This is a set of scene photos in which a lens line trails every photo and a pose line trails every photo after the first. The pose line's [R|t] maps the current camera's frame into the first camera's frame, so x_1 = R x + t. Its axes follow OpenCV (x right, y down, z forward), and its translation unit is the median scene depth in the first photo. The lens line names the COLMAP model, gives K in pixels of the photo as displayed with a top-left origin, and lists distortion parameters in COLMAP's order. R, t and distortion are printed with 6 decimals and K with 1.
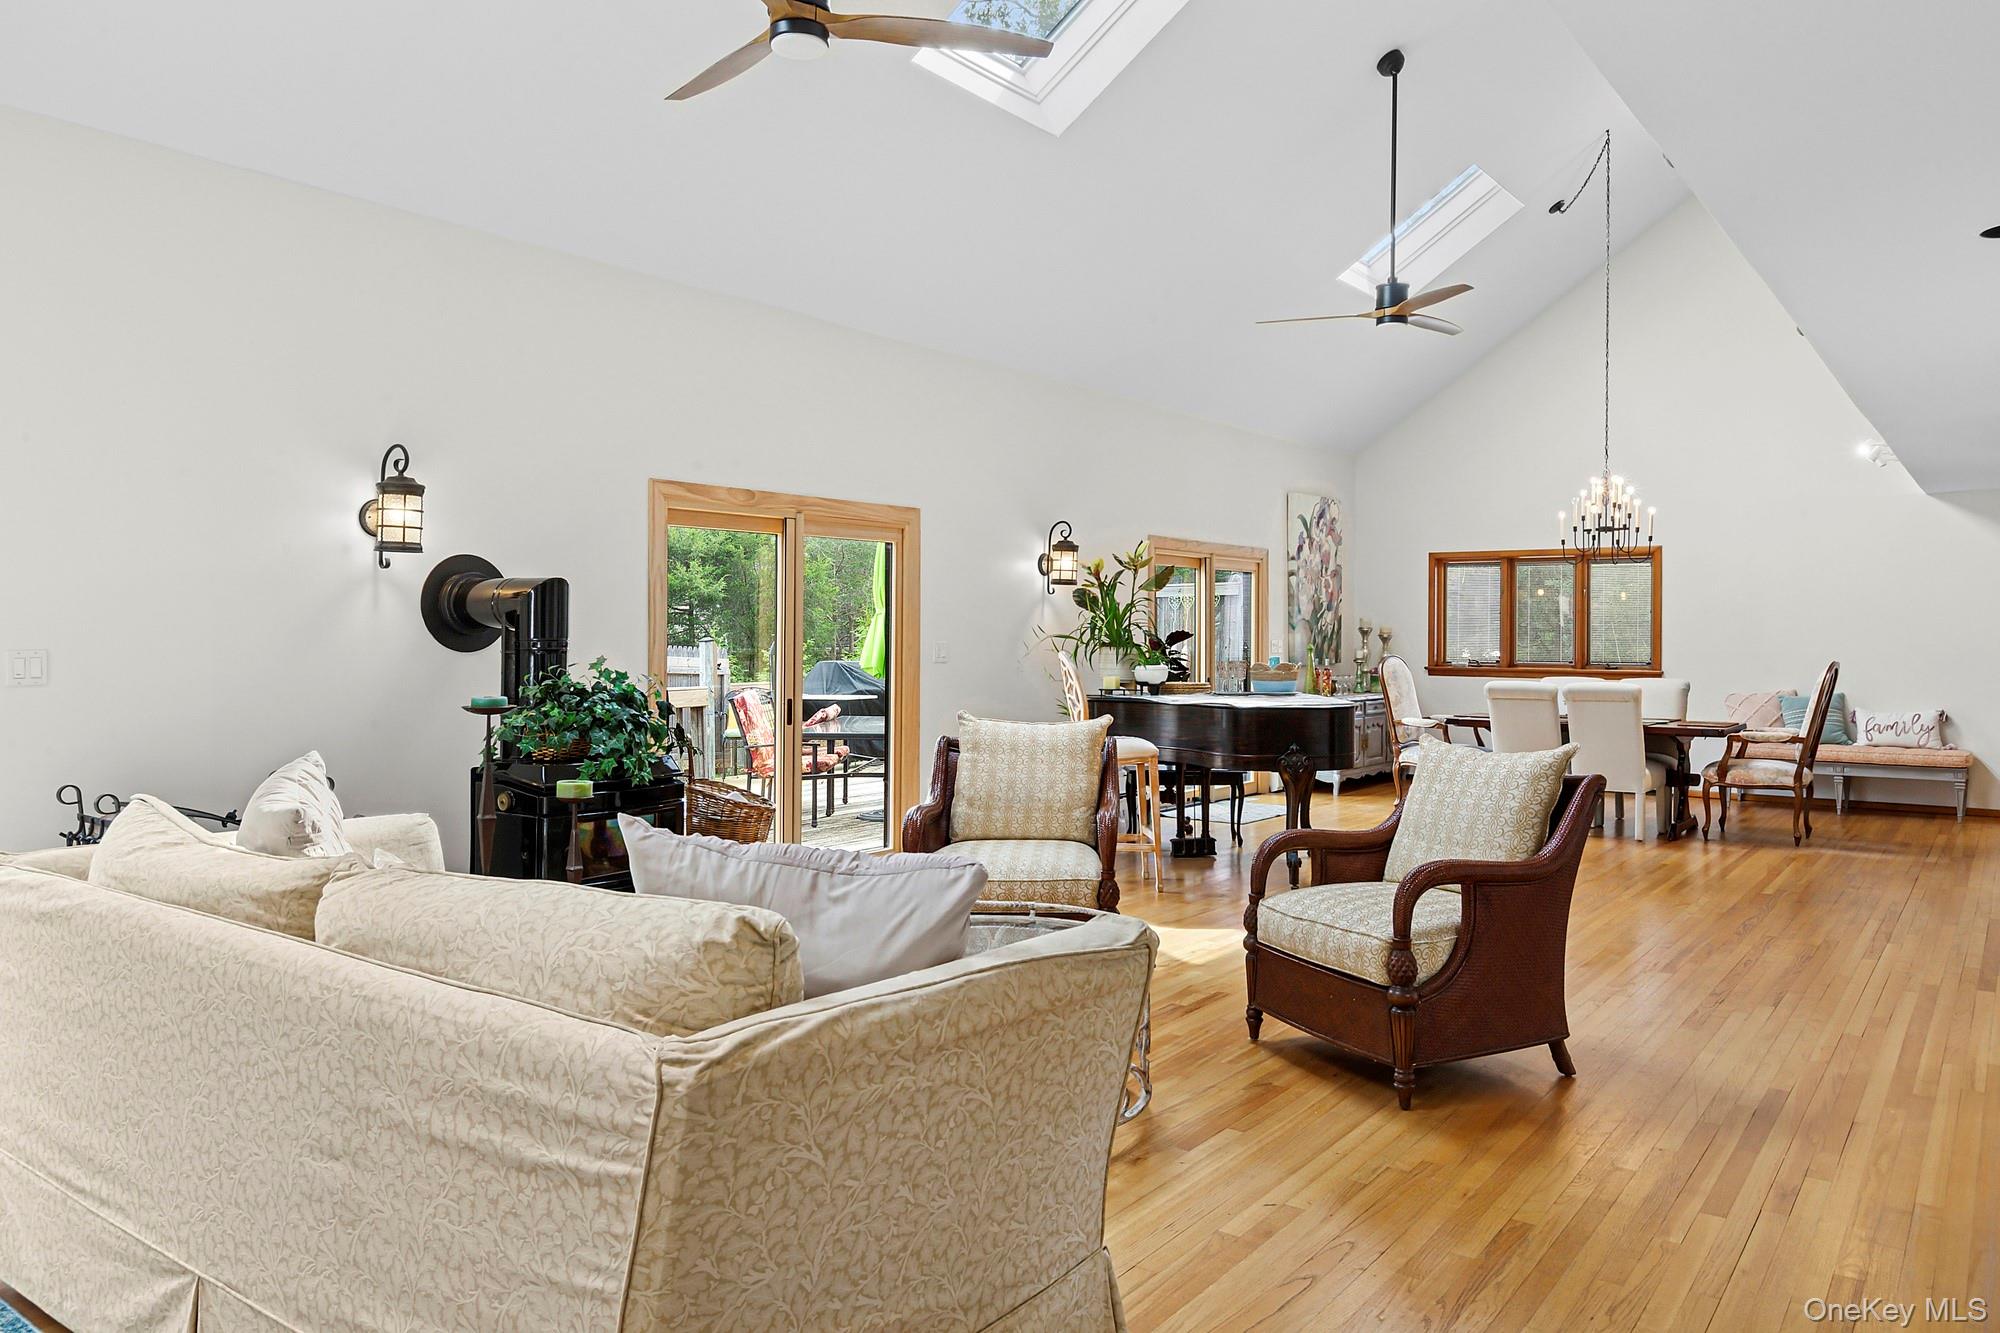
lens RADIAL K [[1385.8, 0, 978.2], [0, 1385.8, 635.3], [0, 0, 1]] dist [-0.009745, -0.004730]
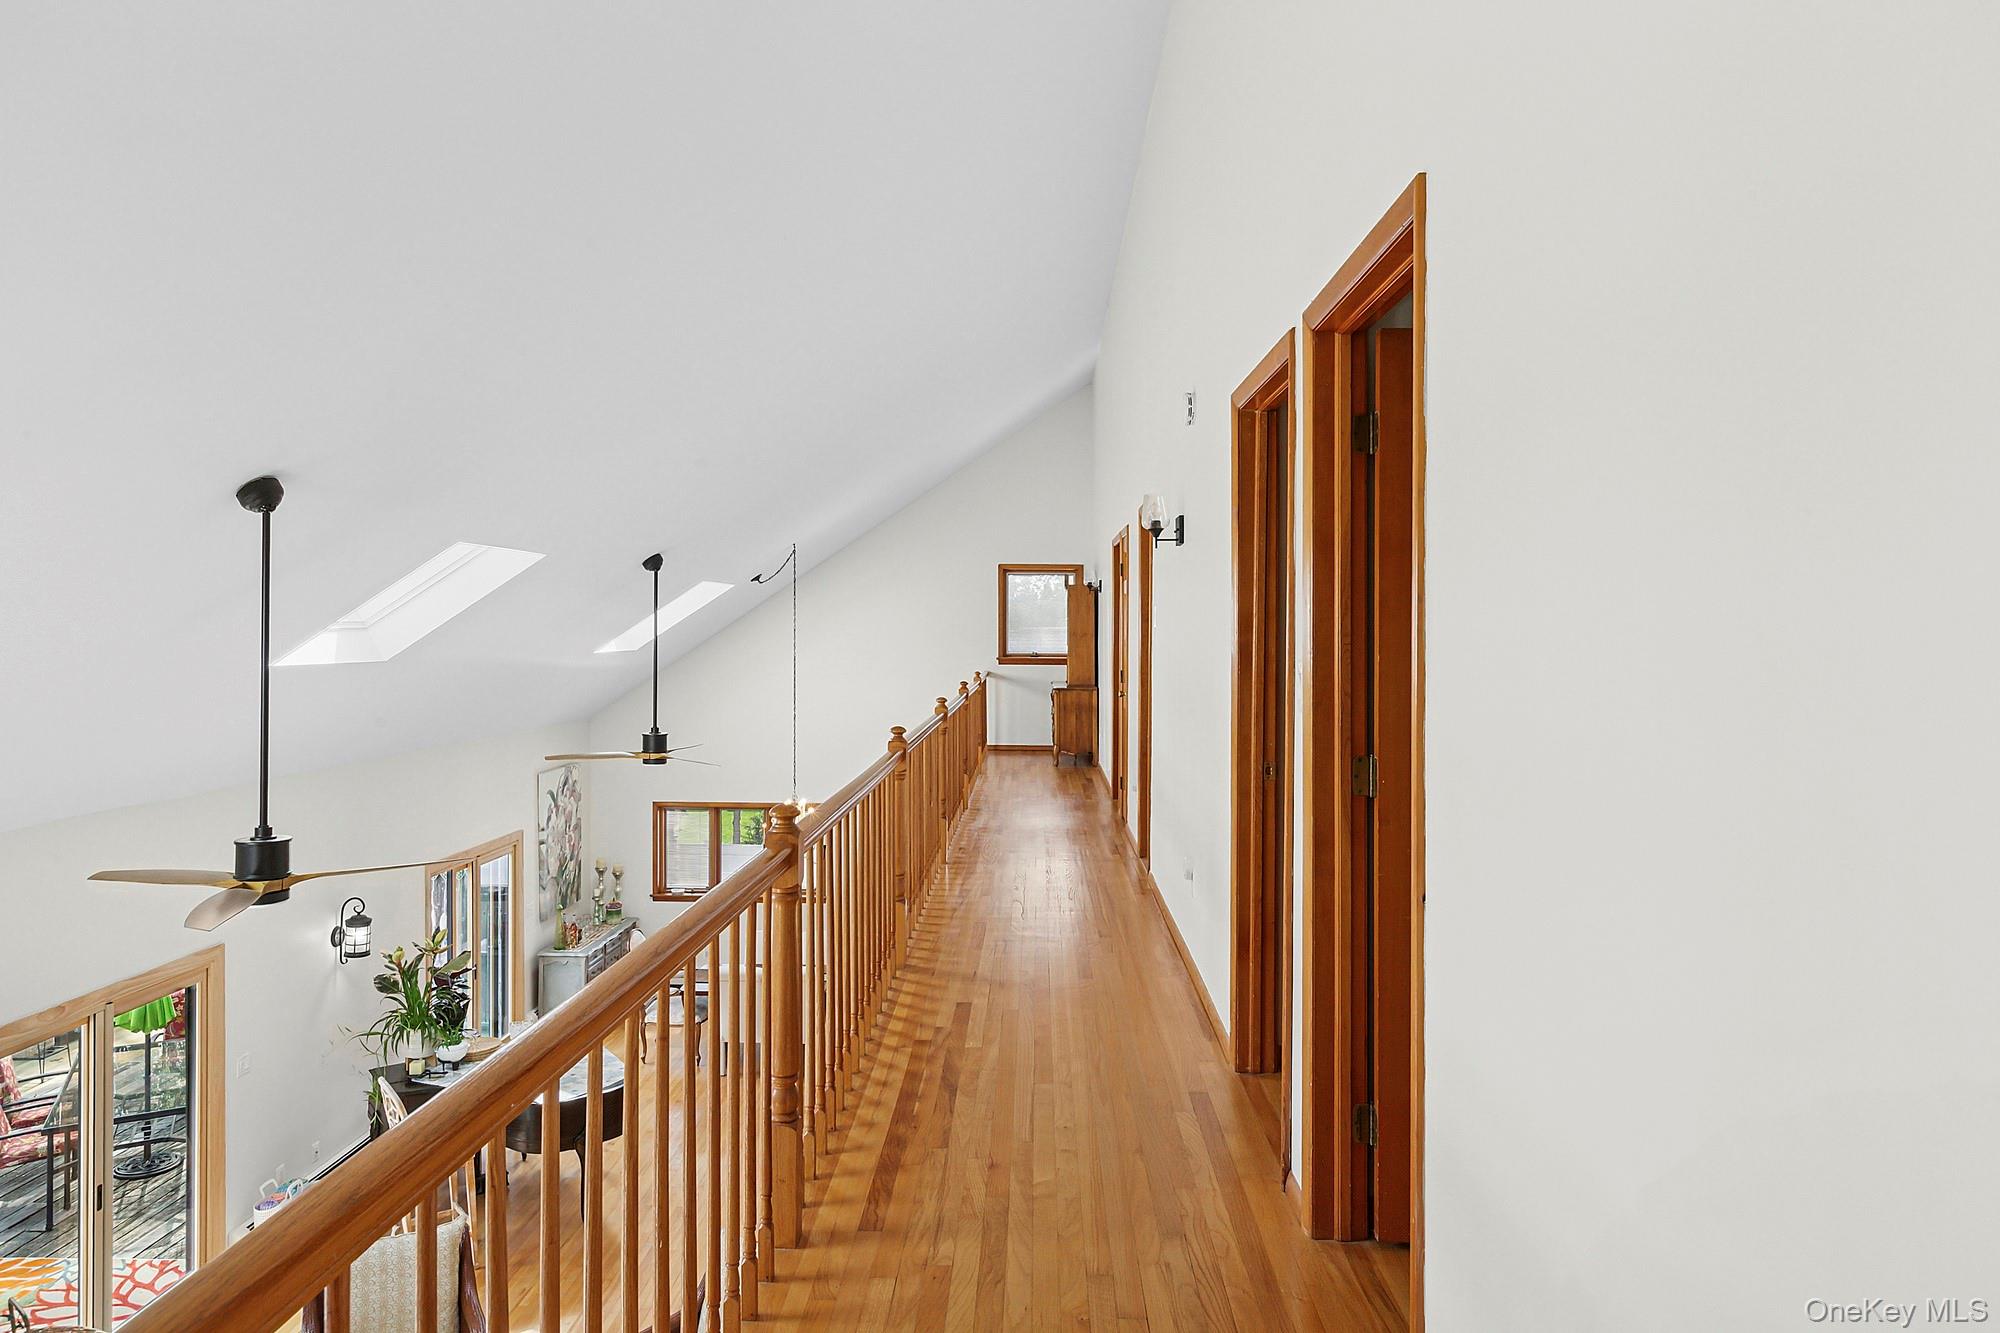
lens RADIAL K [[1270.8, 0, 991.1], [0, 1270.8, 662.0], [0, 0, 1]] dist [0.021014, -0.006409]
pose [[0.818331, -0.009874, 0.574662, -0.117598], [0.002693, 0.999907, 0.013344, -0.304965], [-0.574740, -0.009372, 0.818282, -0.146073]]
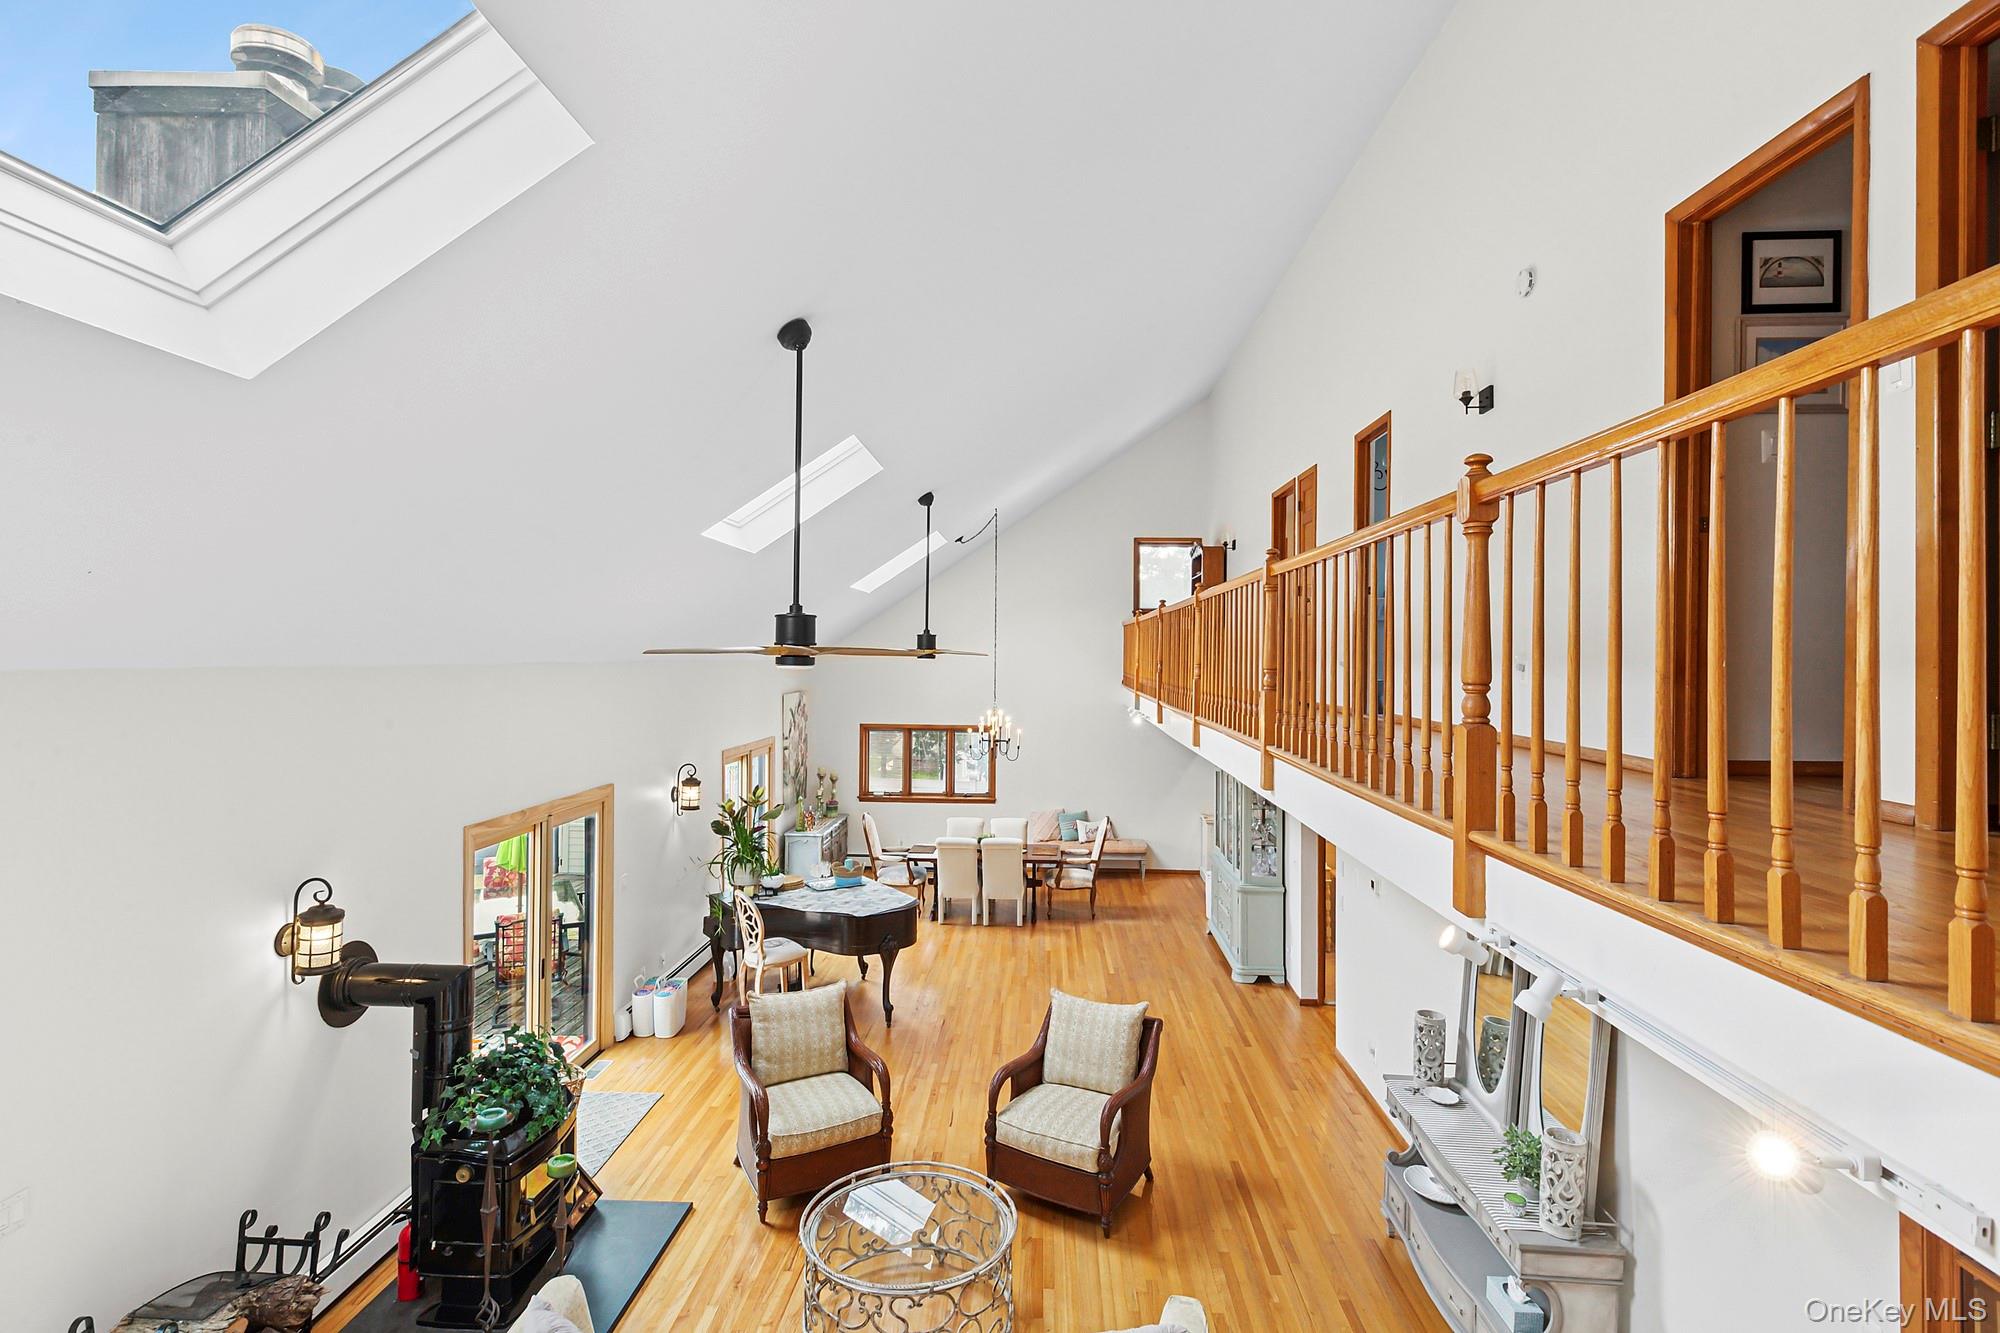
lens RADIAL K [[972.4, 0, 1006.2], [0, 972.4, 660.6], [0, 0, 1]] dist [-0.001277, 0.001382]
pose [[0.822679, 0.002607, 0.568501, -0.254380], [-0.002128, 0.999997, -0.001505, -0.200387], [-0.568503, 0.000029, 0.822681, -0.004061]]
